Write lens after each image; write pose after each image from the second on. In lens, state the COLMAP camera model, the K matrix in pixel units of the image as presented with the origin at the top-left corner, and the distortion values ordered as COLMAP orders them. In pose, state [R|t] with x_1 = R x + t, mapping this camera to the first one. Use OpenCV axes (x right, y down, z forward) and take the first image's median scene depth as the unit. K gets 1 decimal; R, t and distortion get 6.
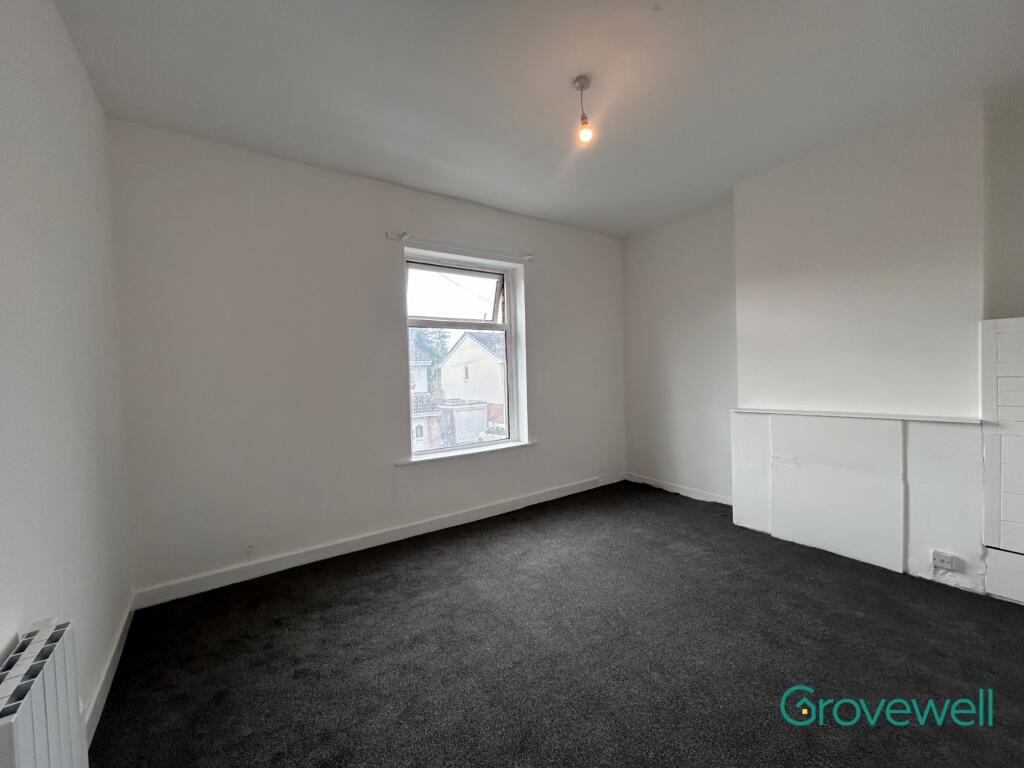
lens RADIAL K [[414.5, 0, 514.3], [0, 414.5, 387.7], [0, 0, 1]] dist [-0.001396, 0.000162]
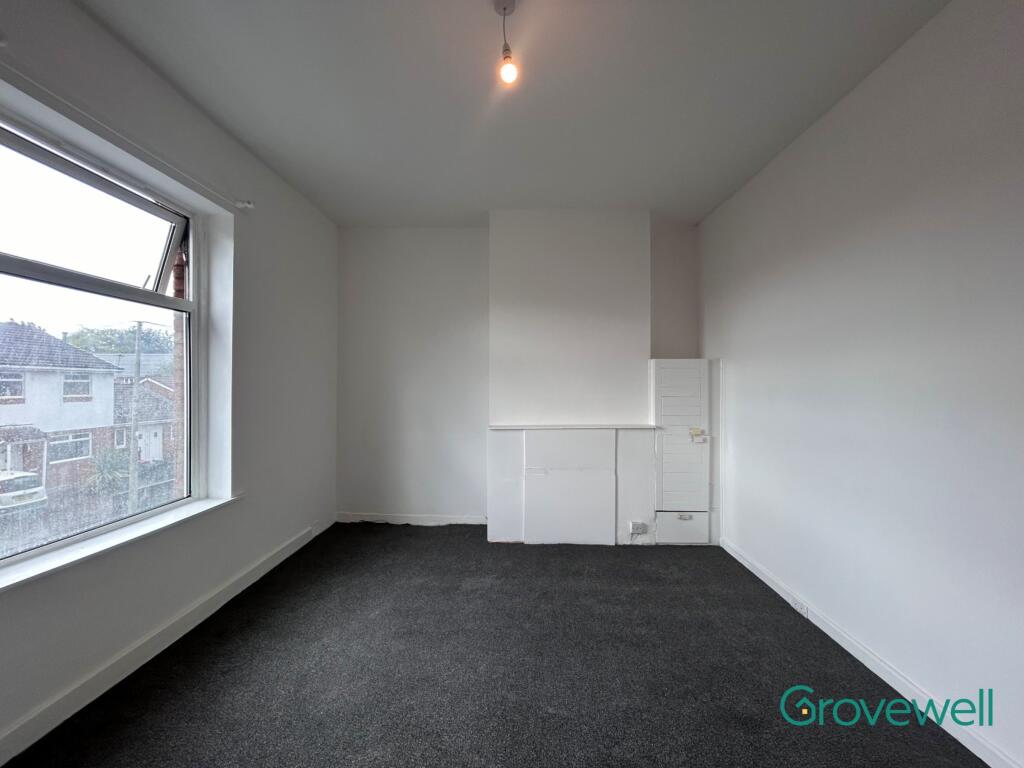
lens RADIAL K [[414.5, 0, 512.4], [0, 414.5, 382.9], [0, 0, 1]] dist [-0.001396, 0.000162]
pose [[0.604972, 0.036950, 0.795389, -0.247105], [0.011013, 0.998439, -0.054759, 0.000338], [-0.796171, 0.041887, 0.603621, 0.331444]]
